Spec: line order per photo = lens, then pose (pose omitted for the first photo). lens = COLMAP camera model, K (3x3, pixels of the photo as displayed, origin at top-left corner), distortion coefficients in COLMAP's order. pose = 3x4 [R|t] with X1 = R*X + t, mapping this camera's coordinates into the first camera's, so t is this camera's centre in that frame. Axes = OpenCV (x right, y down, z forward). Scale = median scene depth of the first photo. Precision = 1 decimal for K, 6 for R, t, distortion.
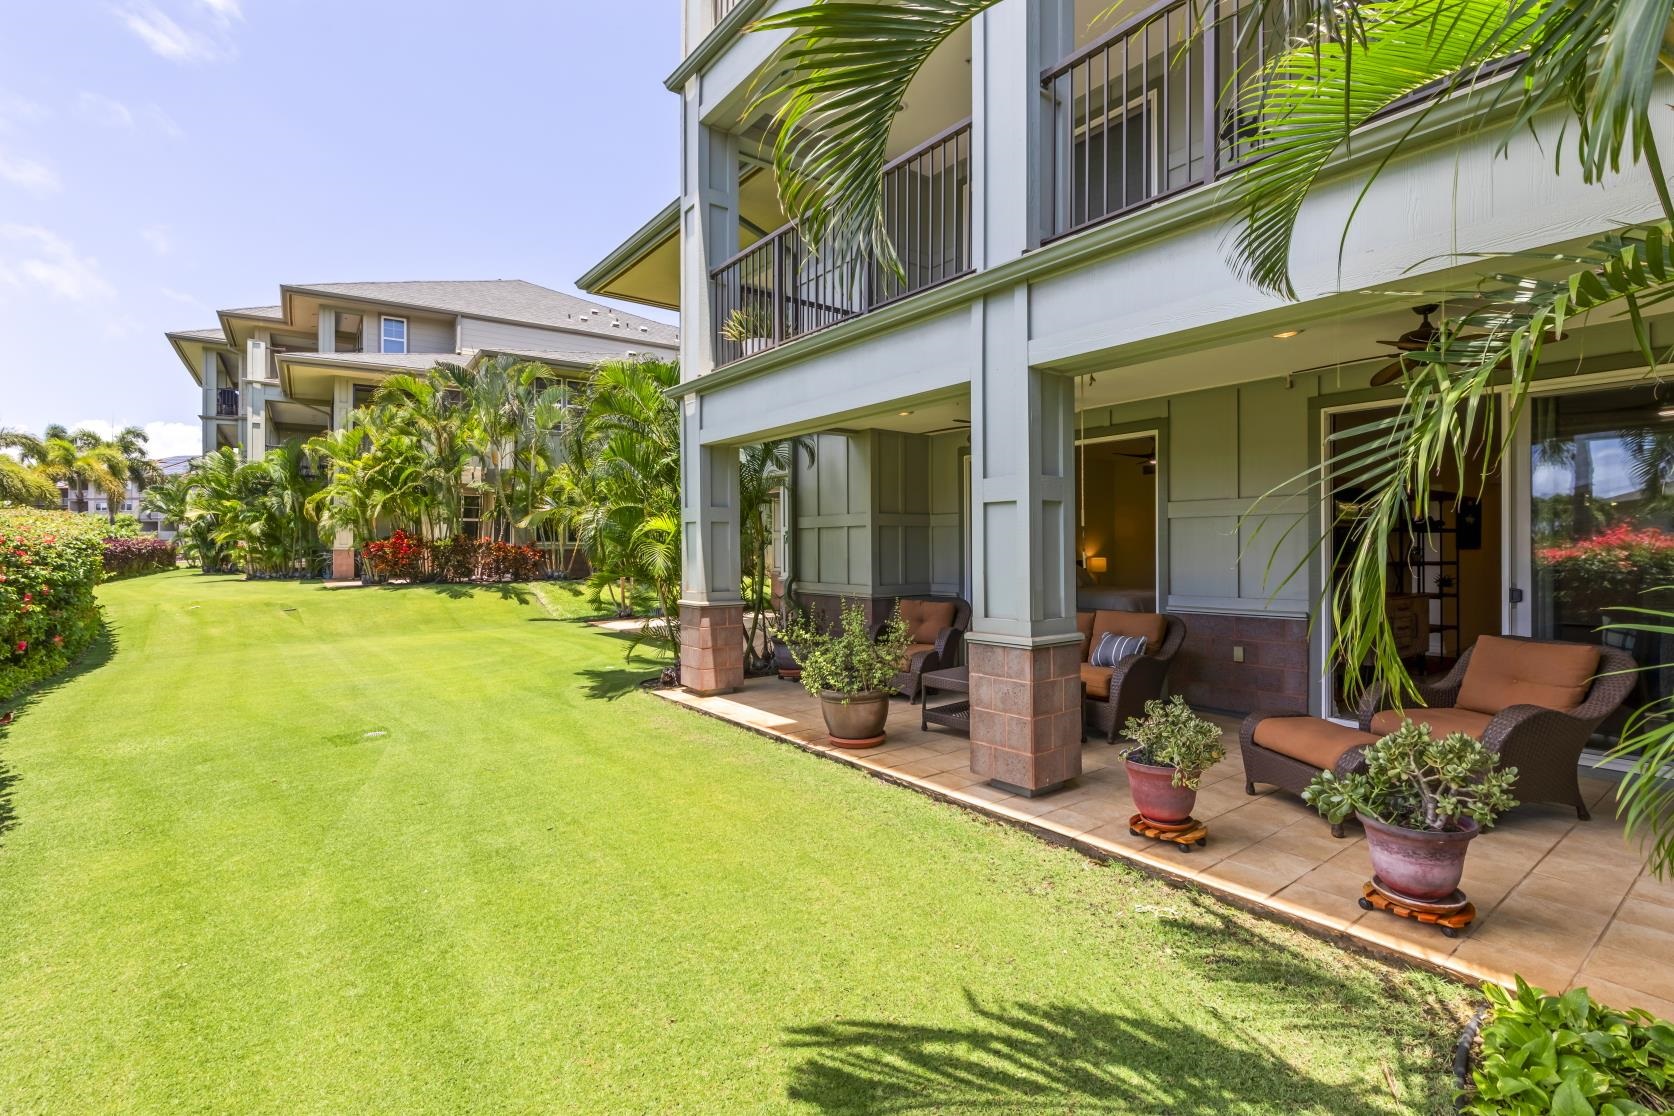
lens RADIAL K [[778.5, 0, 849.6], [0, 778.5, 557.2], [0, 0, 1]] dist [-0.004201, 0.000328]
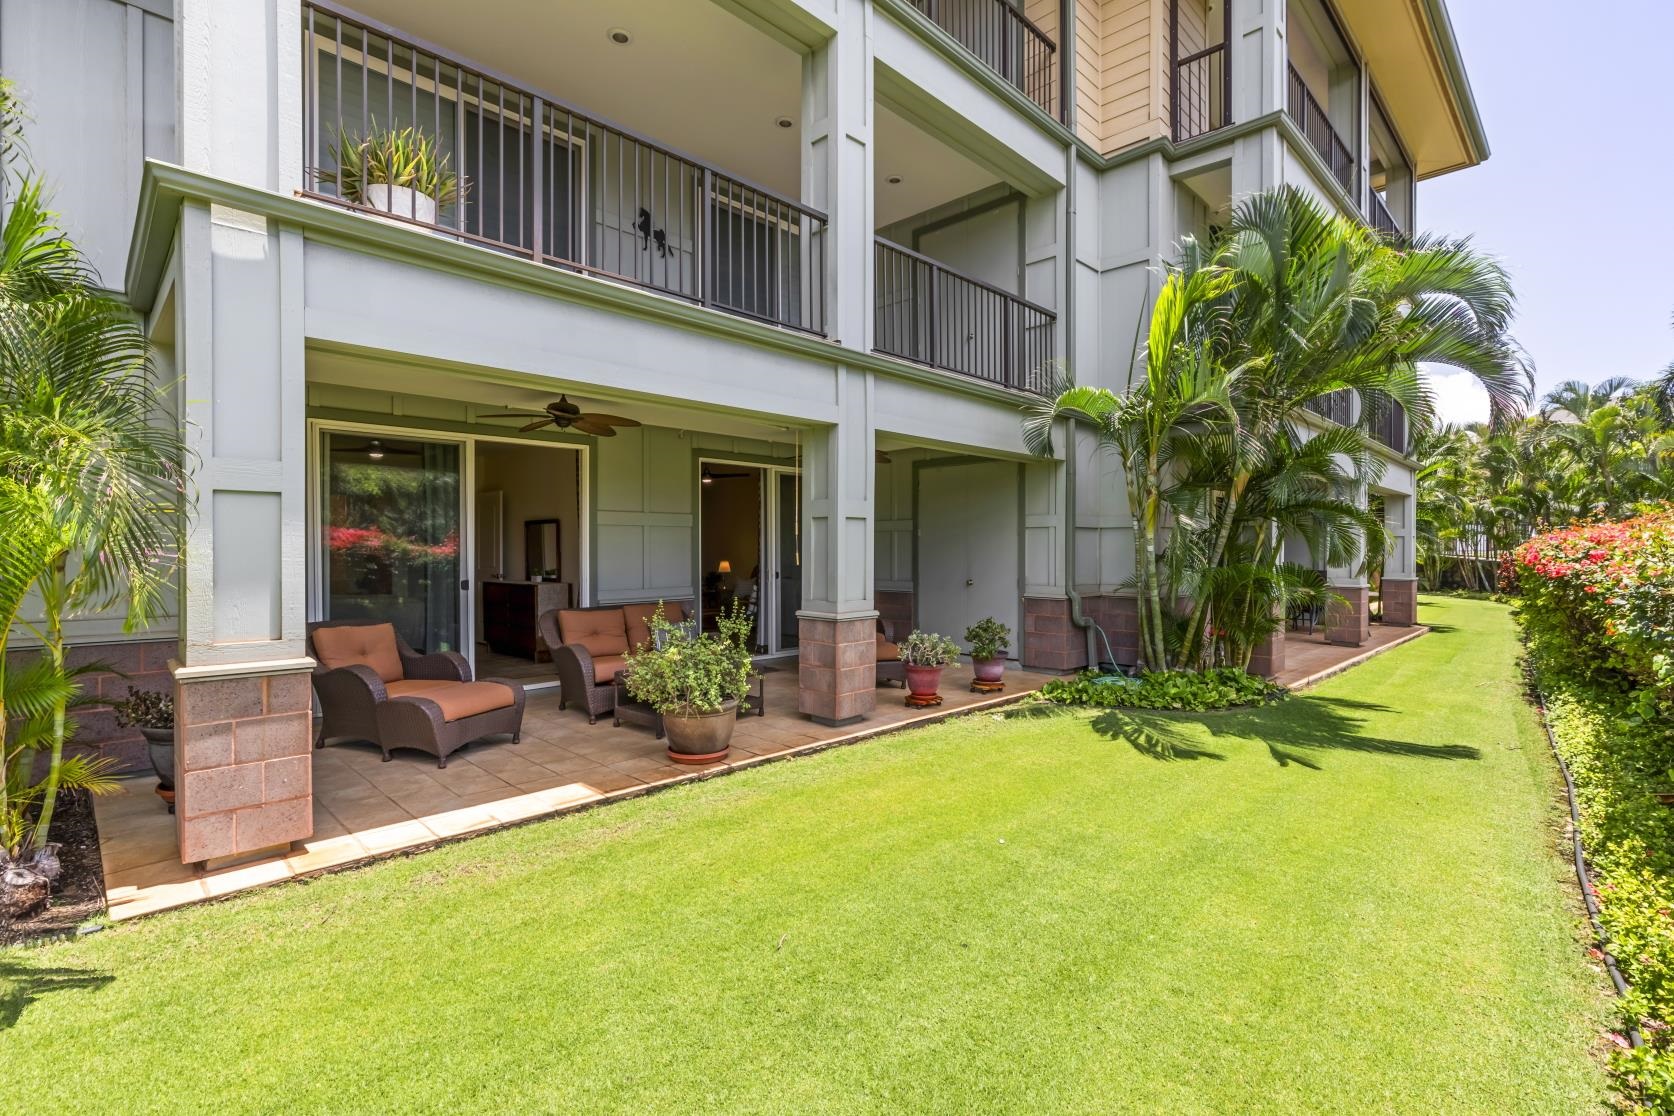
lens RADIAL K [[778.5, 0, 849.6], [0, 778.5, 557.2], [0, 0, 1]] dist [-0.004201, 0.000328]
pose [[-0.122393, -0.005457, 0.992467, -1.166035], [0.010717, 0.999919, 0.006820, -0.009225], [-0.992424, 0.011471, -0.122325, 1.153144]]
